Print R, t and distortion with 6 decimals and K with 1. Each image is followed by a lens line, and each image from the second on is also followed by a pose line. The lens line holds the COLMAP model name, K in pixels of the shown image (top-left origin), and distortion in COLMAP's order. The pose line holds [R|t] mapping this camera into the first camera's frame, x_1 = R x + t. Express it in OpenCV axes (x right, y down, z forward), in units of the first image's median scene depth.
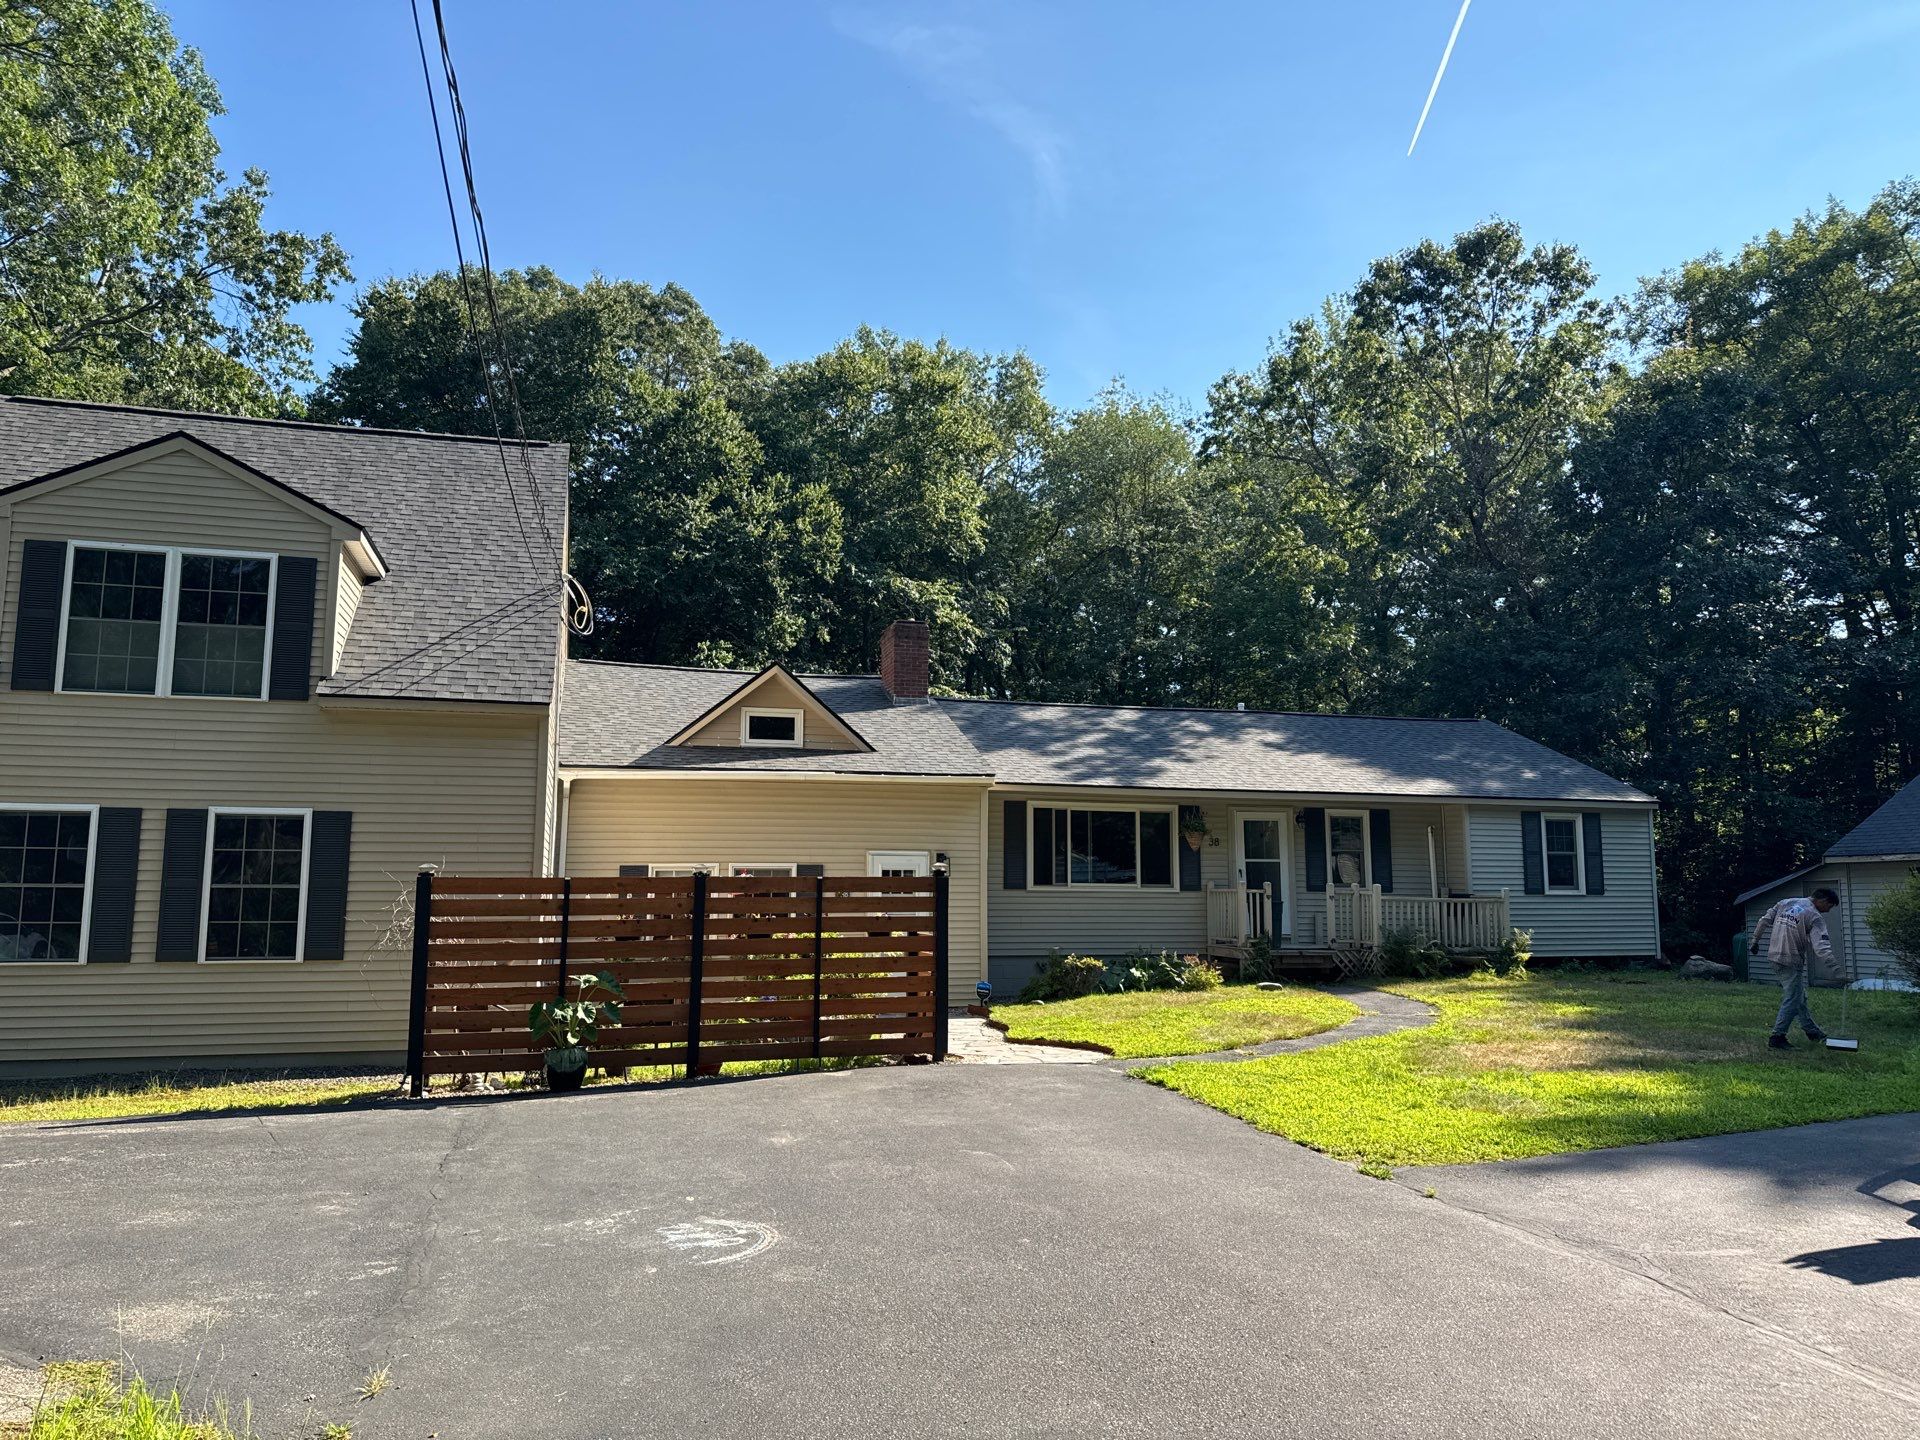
lens RADIAL K [[1338.6, 0, 960.0], [0, 1338.6, 720.0], [0, 0, 1]] dist [0.009130, -0.001457]
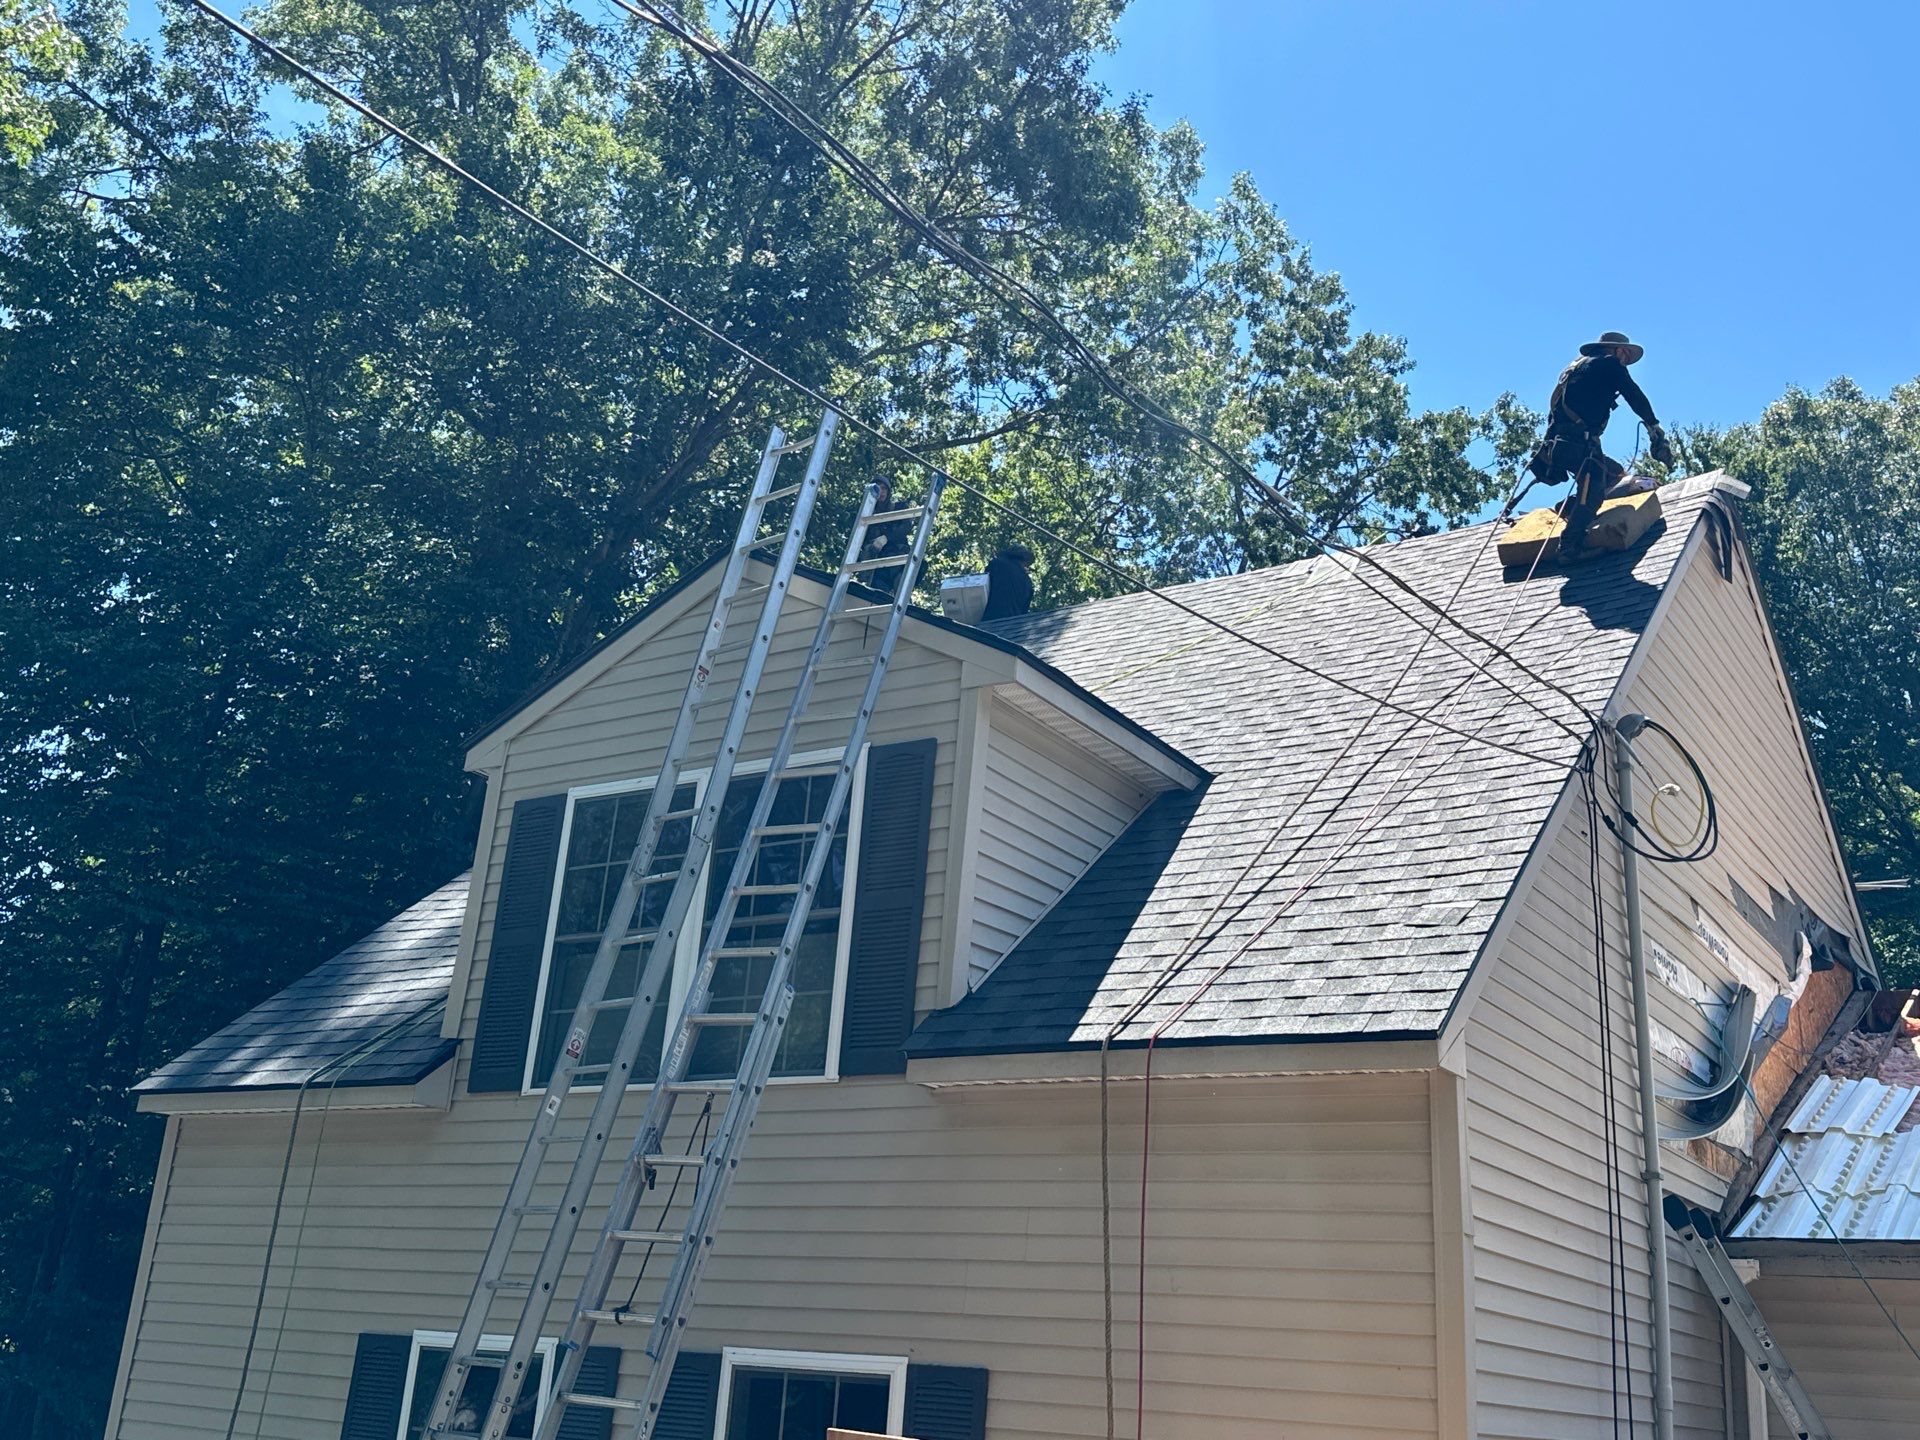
lens RADIAL K [[1940.8, 0, 960.0], [0, 1940.8, 720.0], [0, 0, 1]] dist [0.108426, 0.000199]
pose [[0.648878, -0.216820, -0.729346, -0.020079], [0.020619, 0.963200, -0.267995, 0.040946], [0.760613, 0.158858, 0.629470, 0.620641]]
